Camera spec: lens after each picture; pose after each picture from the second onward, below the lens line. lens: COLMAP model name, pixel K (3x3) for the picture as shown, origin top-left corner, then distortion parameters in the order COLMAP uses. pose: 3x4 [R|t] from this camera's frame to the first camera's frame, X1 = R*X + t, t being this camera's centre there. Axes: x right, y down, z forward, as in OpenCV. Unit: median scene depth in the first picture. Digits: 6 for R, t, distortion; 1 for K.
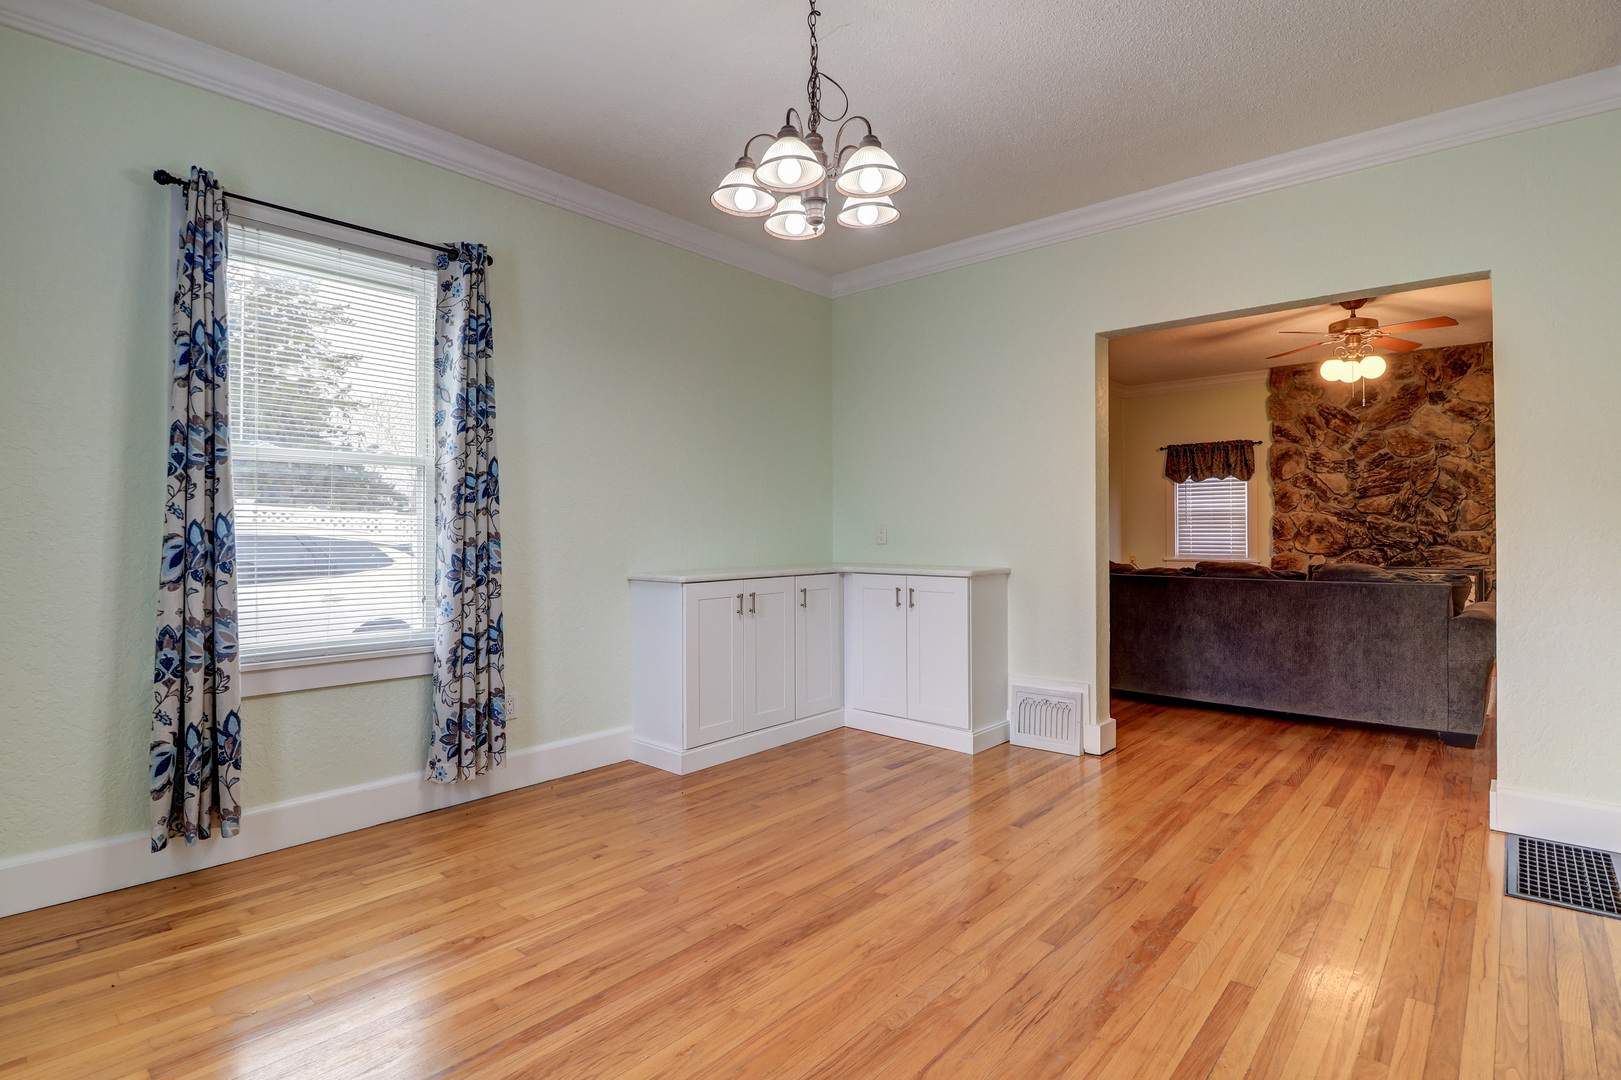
lens RADIAL K [[812.1, 0, 817.3], [0, 812.1, 521.3], [0, 0, 1]] dist [-0.005686, -0.007583]
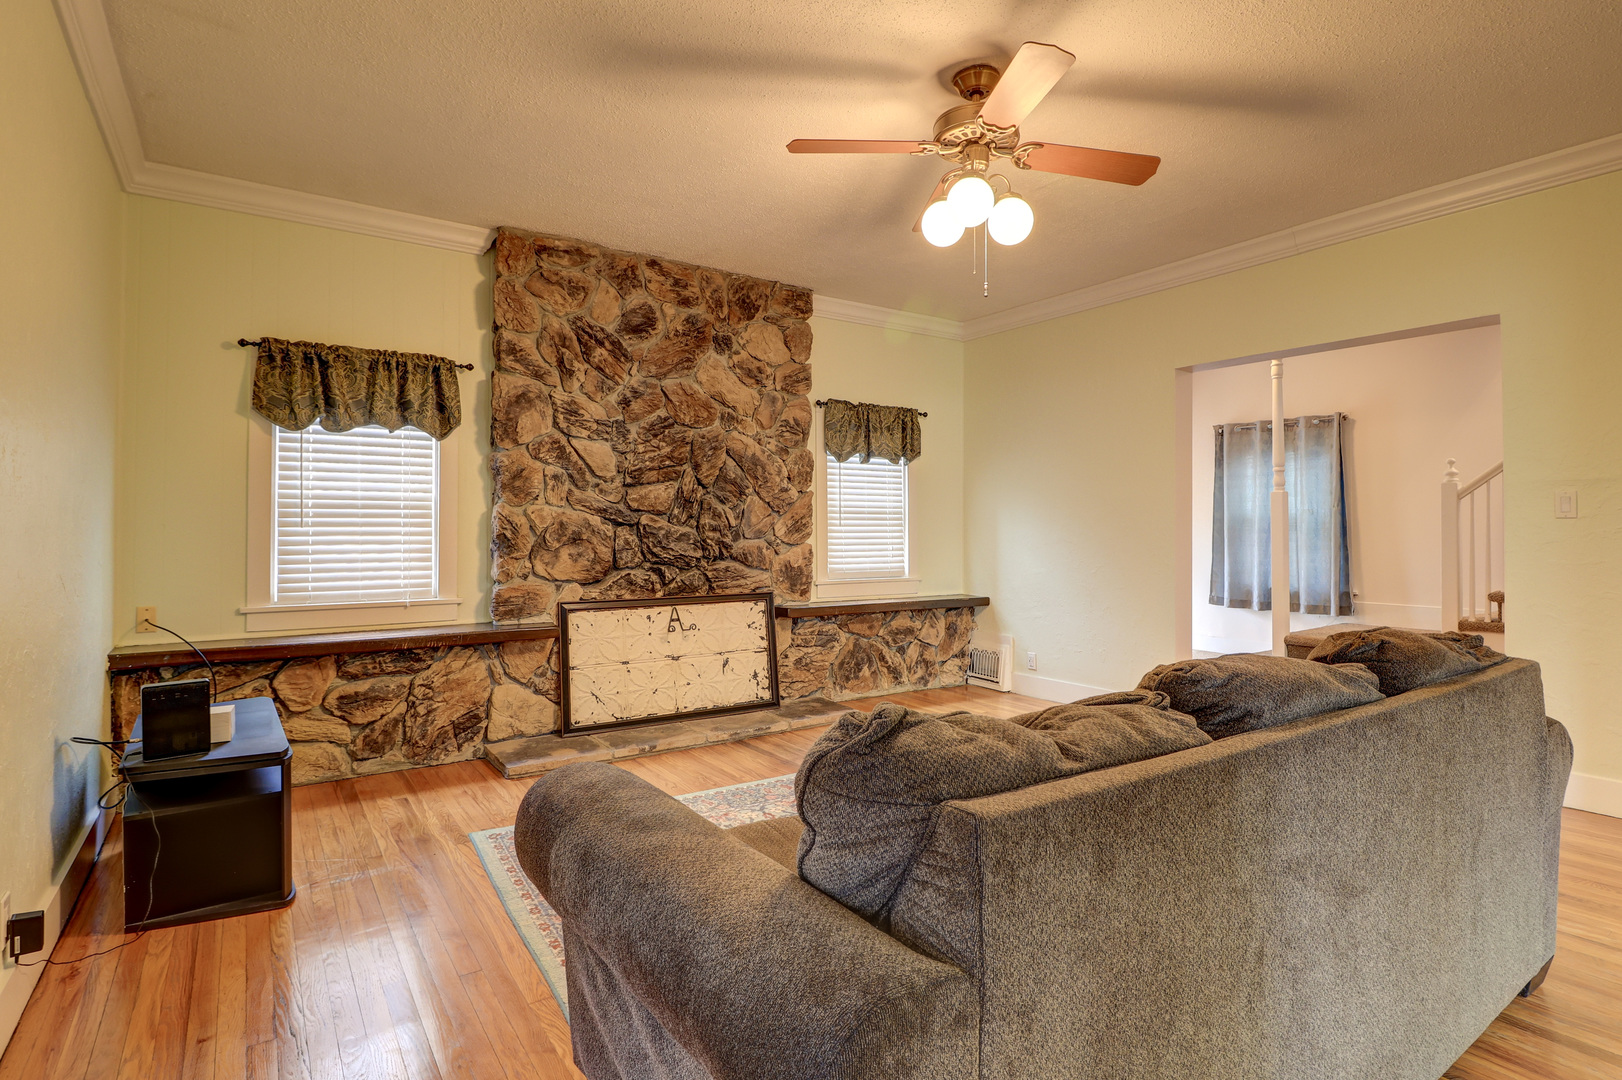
lens RADIAL K [[812.6, 0, 818.9], [0, 812.6, 531.2], [0, 0, 1]] dist [-0.005686, -0.007583]
pose [[0.251030, 0.005439, 0.967964, 0.117291], [-0.008617, 0.999957, -0.003384, 0.006146], [-0.967941, -0.007492, 0.251066, 0.711407]]
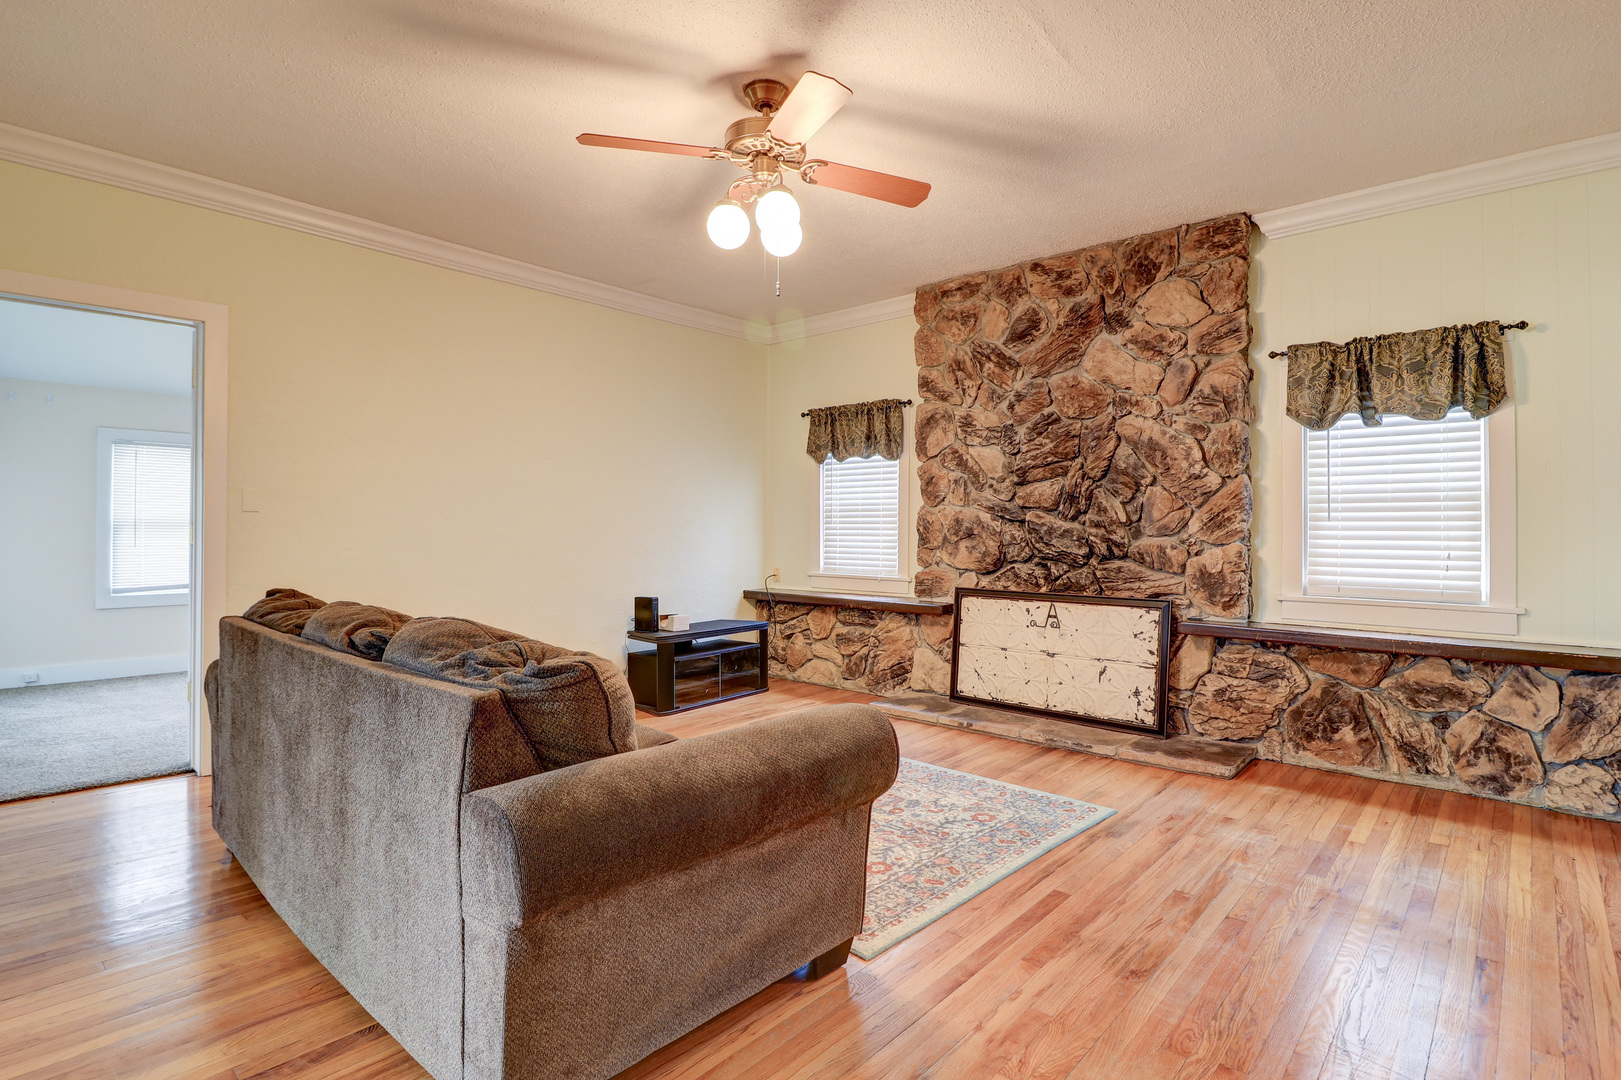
lens RADIAL K [[812.1, 0, 820.0], [0, 812.1, 528.4], [0, 0, 1]] dist [-0.005686, -0.007583]
pose [[0.999788, 0.007358, -0.019236, 0.526281], [-0.007143, 0.999912, 0.011201, 0.000111], [0.019316, -0.011061, 0.999752, 0.352178]]
